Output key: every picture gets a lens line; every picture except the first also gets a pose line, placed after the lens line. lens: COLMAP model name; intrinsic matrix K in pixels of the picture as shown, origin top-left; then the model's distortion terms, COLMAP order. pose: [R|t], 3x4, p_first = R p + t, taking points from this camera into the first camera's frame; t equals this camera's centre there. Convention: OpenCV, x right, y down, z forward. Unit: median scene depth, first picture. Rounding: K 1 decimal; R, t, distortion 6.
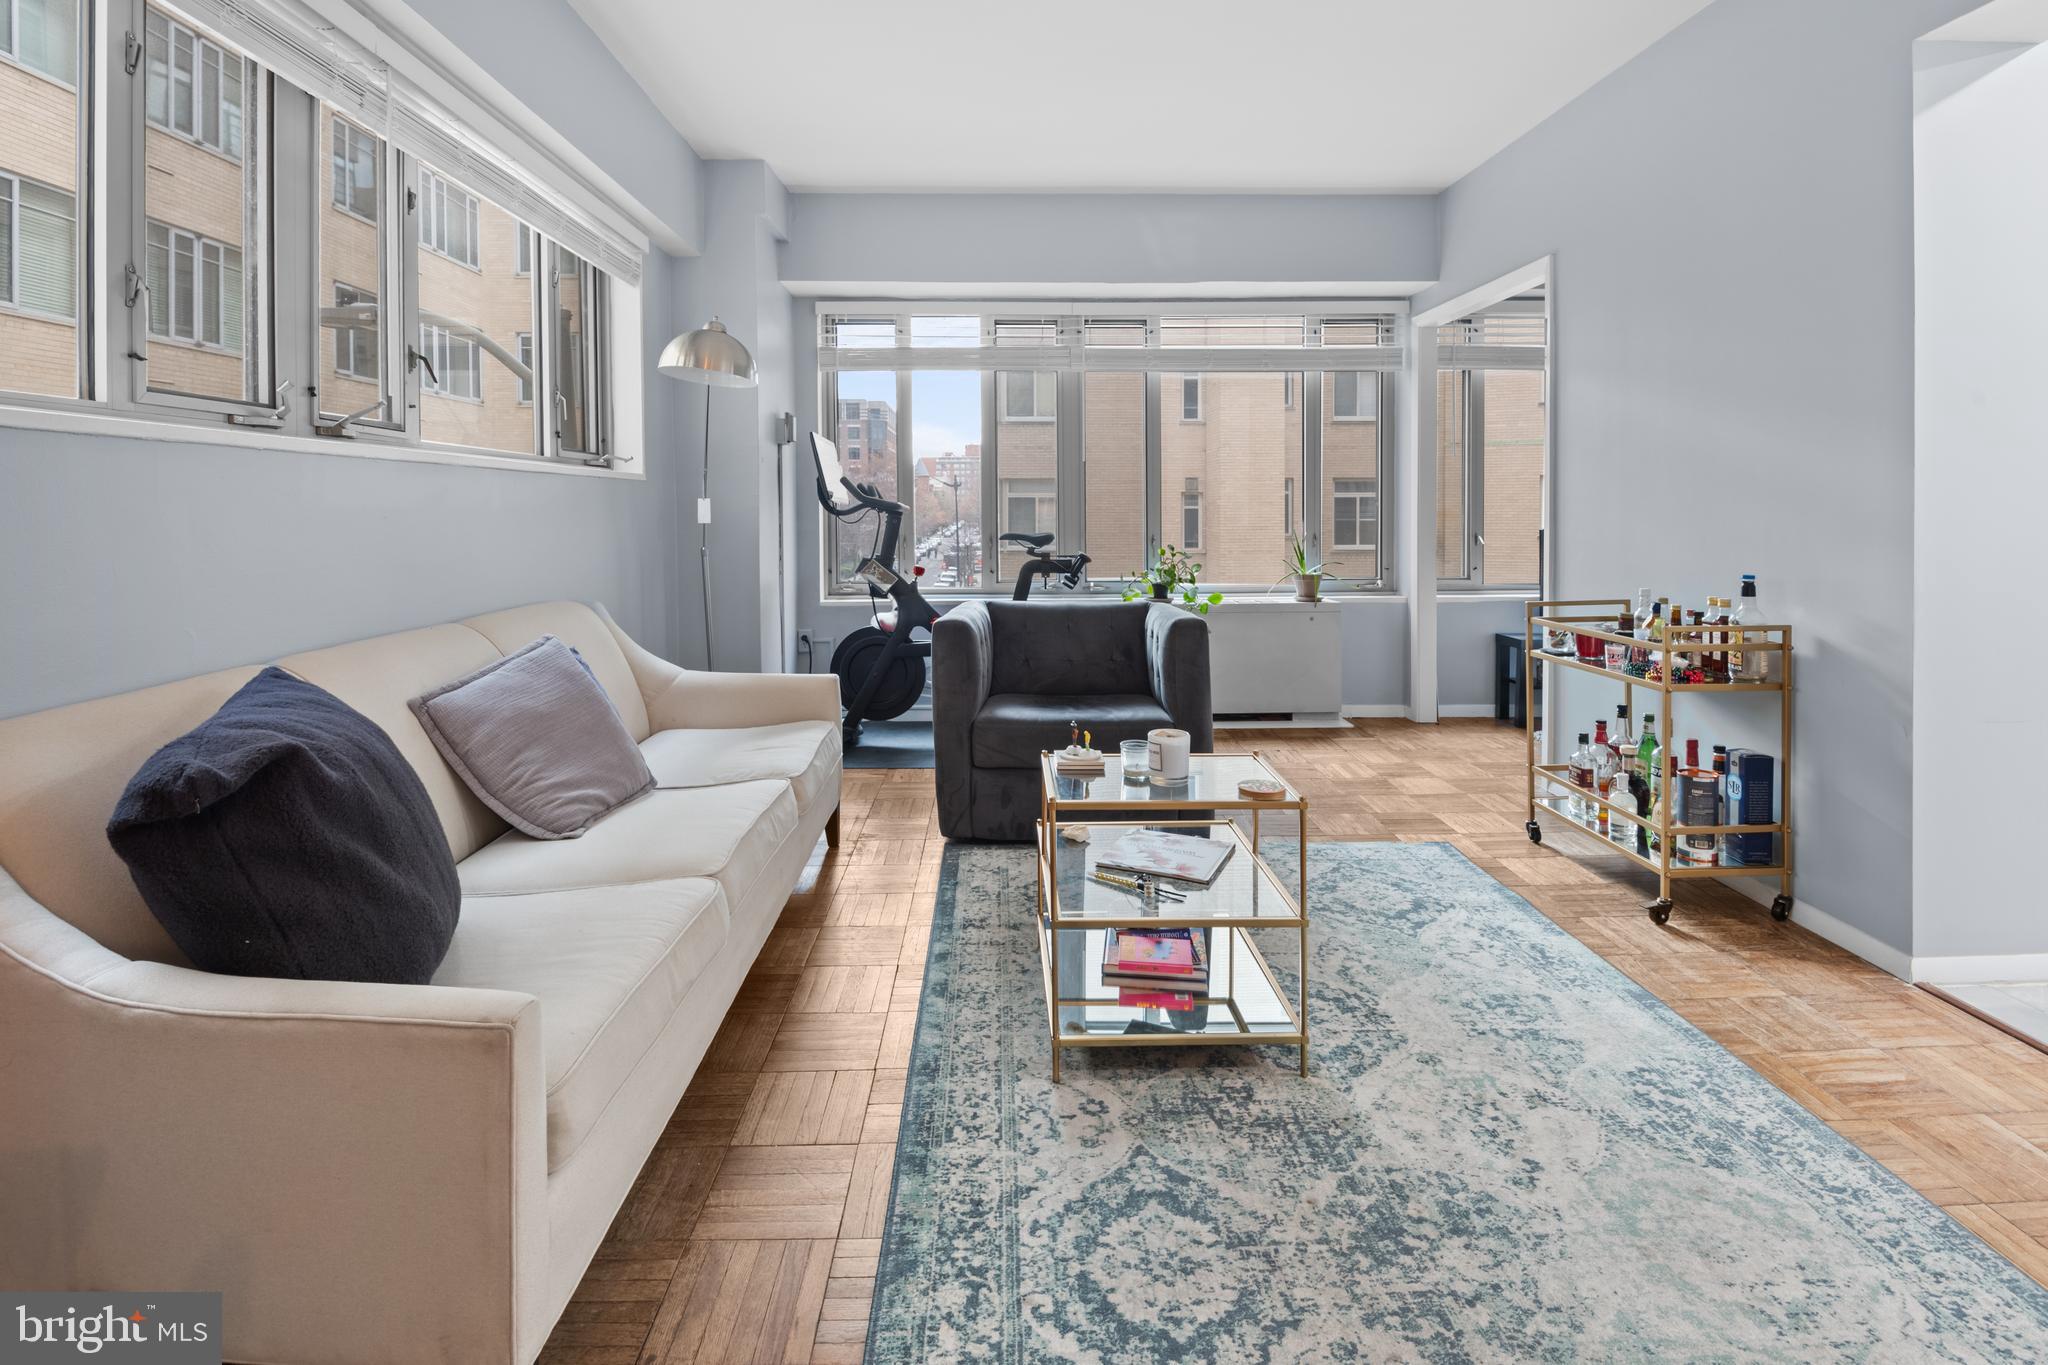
lens RADIAL K [[984.1, 0, 1023.1], [0, 984.1, 534.2], [0, 0, 1]] dist [0.005704, -0.012234]
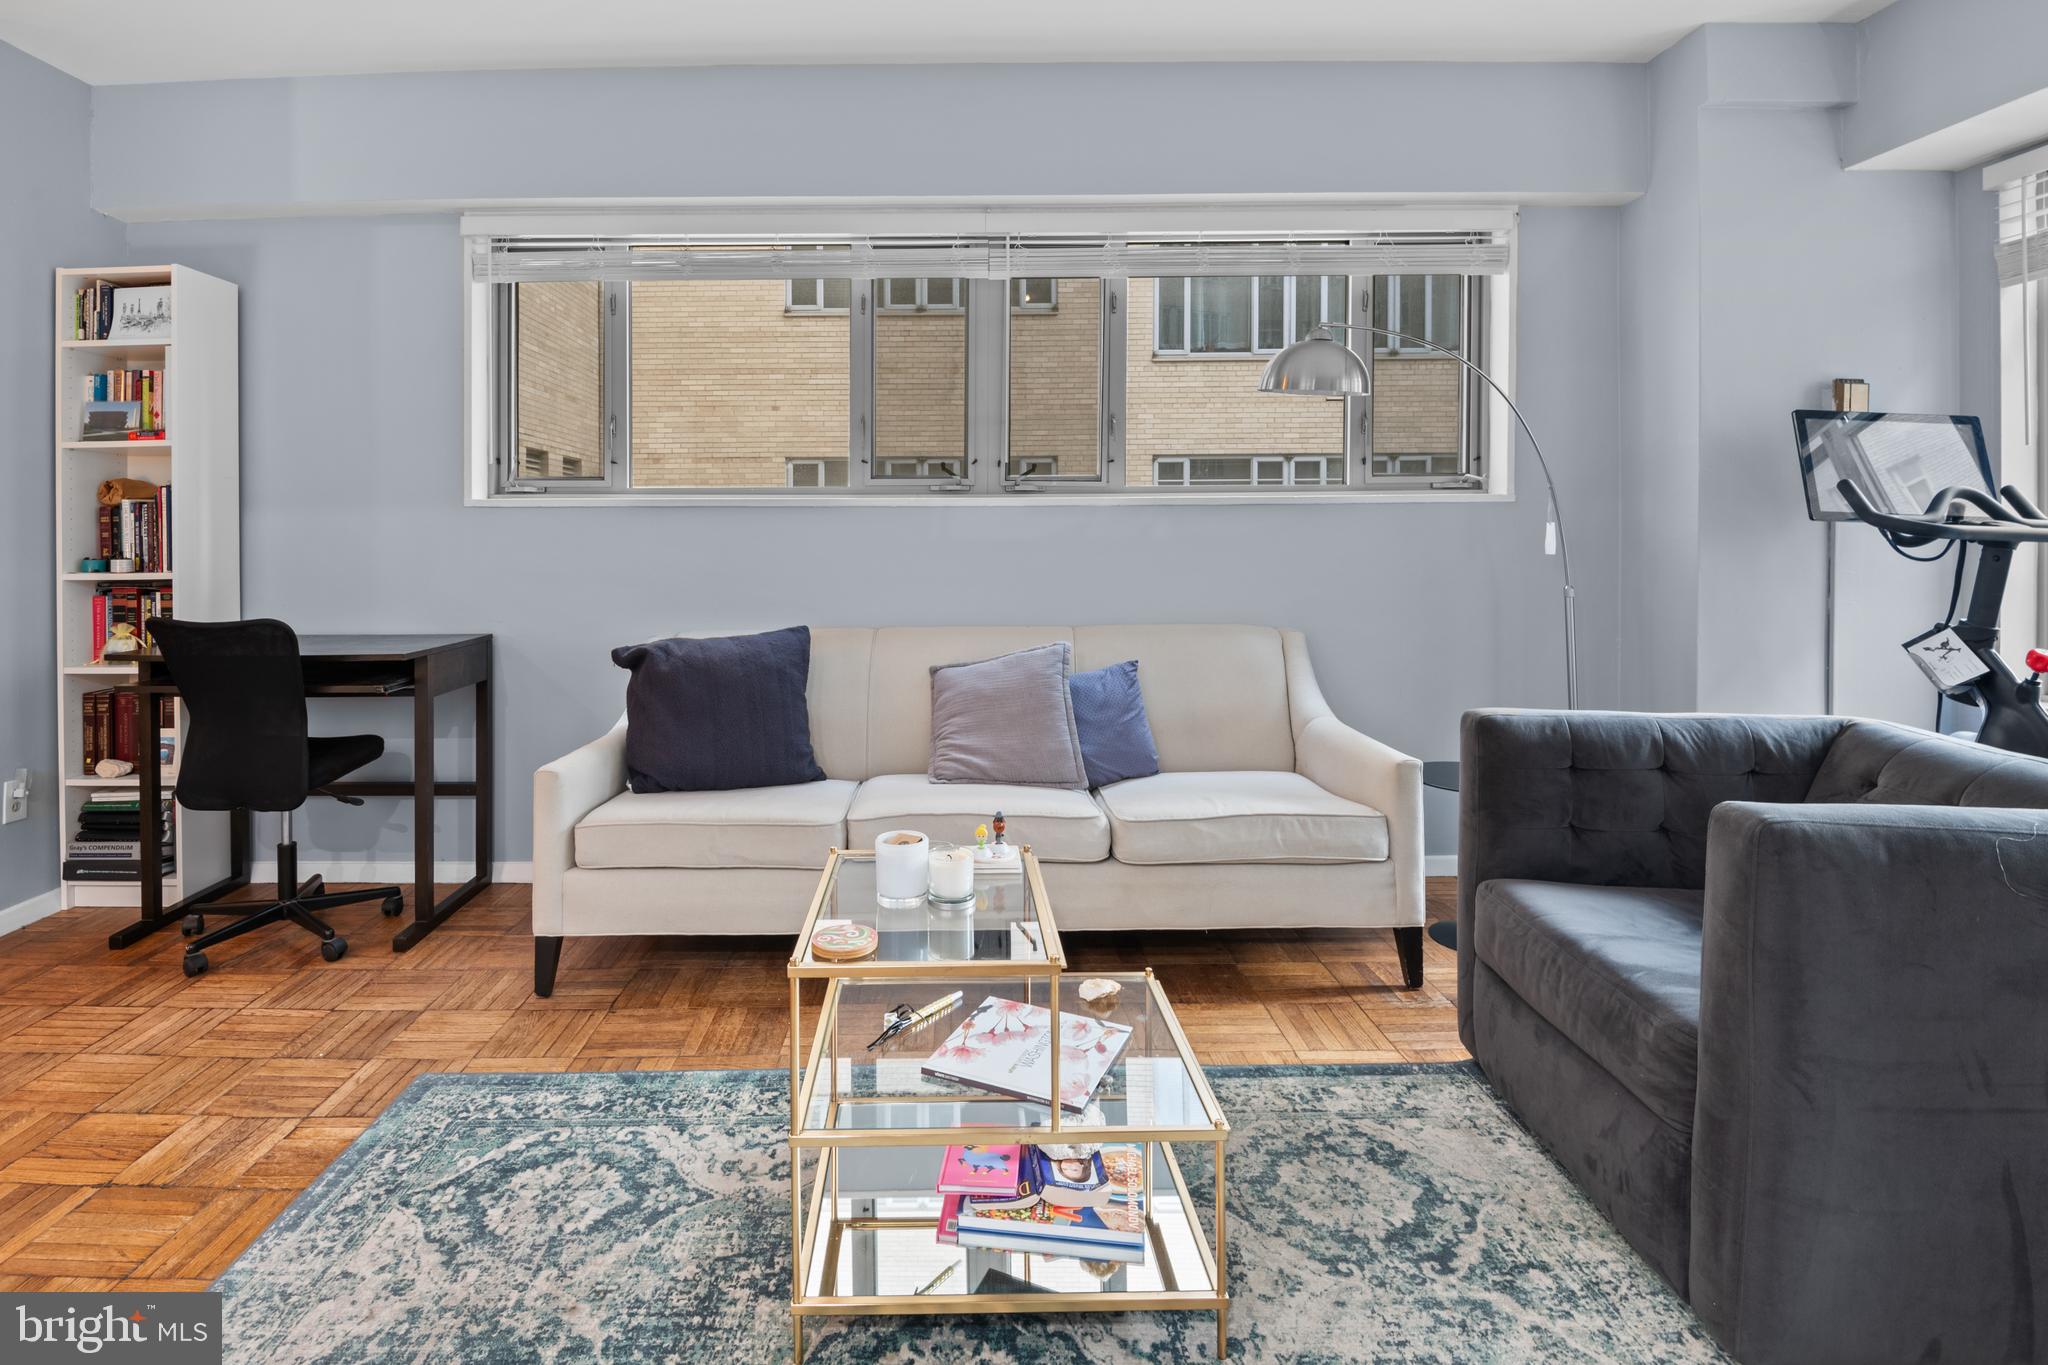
lens RADIAL K [[1013.1, 0, 943.5], [0, 1013.1, 541.7], [0, 0, 1]] dist [0.004232, -0.016892]
pose [[-0.029651, 0.006501, -0.999539, 1.103094], [-0.018565, 0.999803, 0.007053, -0.041697], [0.999388, 0.018765, -0.029525, 1.235771]]
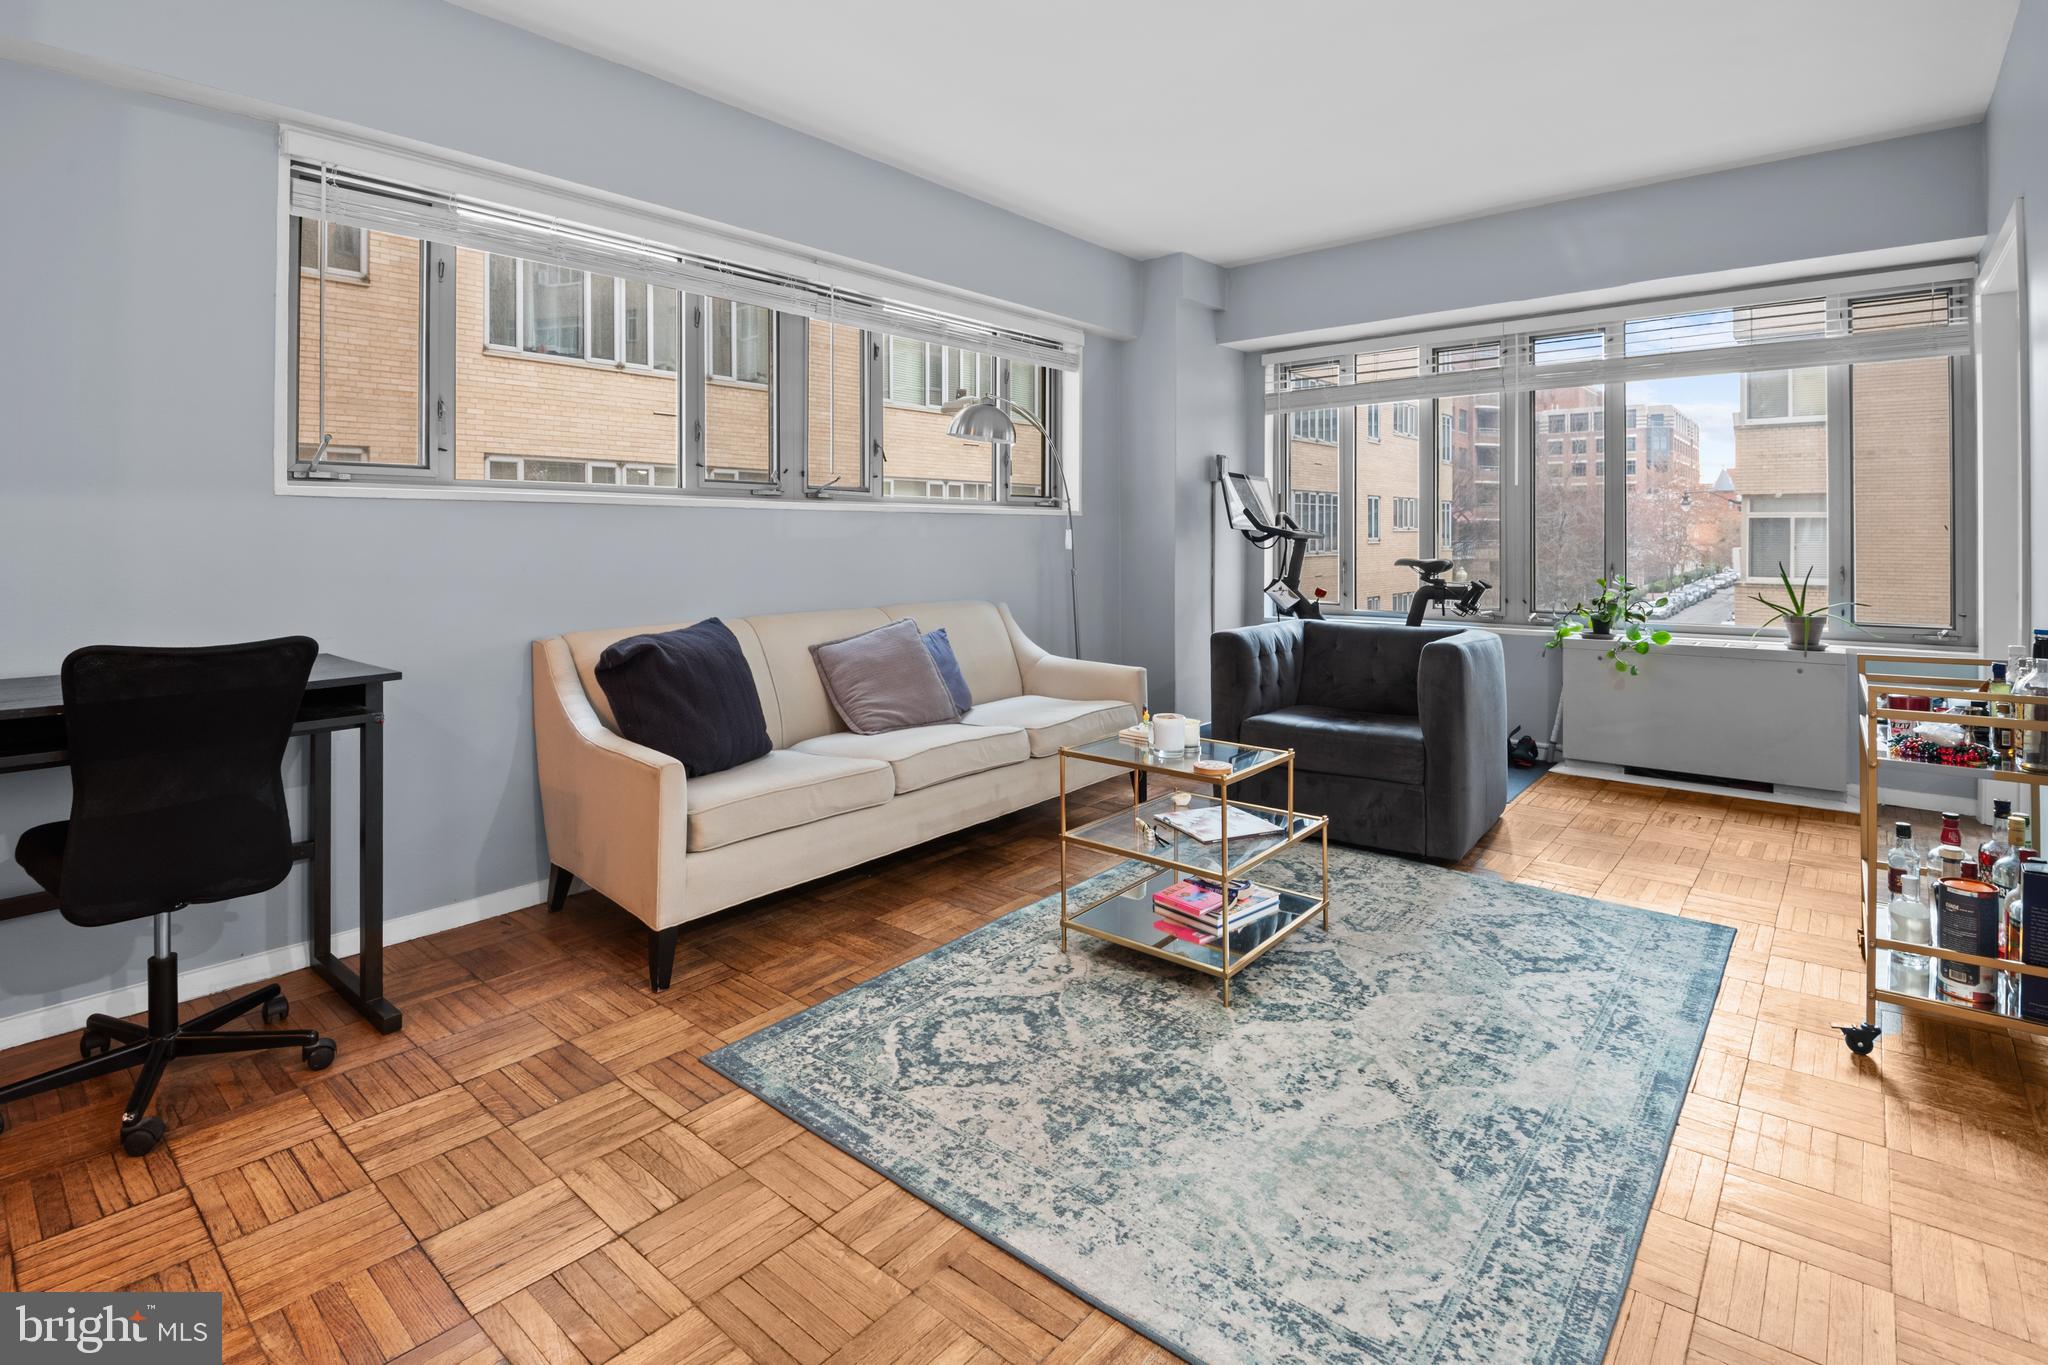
lens RADIAL K [[984.1, 0, 1023.1], [0, 984.1, 534.2], [0, 0, 1]] dist [0.005704, -0.012234]
pose [[0.744068, -0.002334, -0.668100, 1.013484], [-0.013766, 0.999728, -0.018824, -0.007000], [0.667962, 0.023203, 0.743833, -0.095278]]
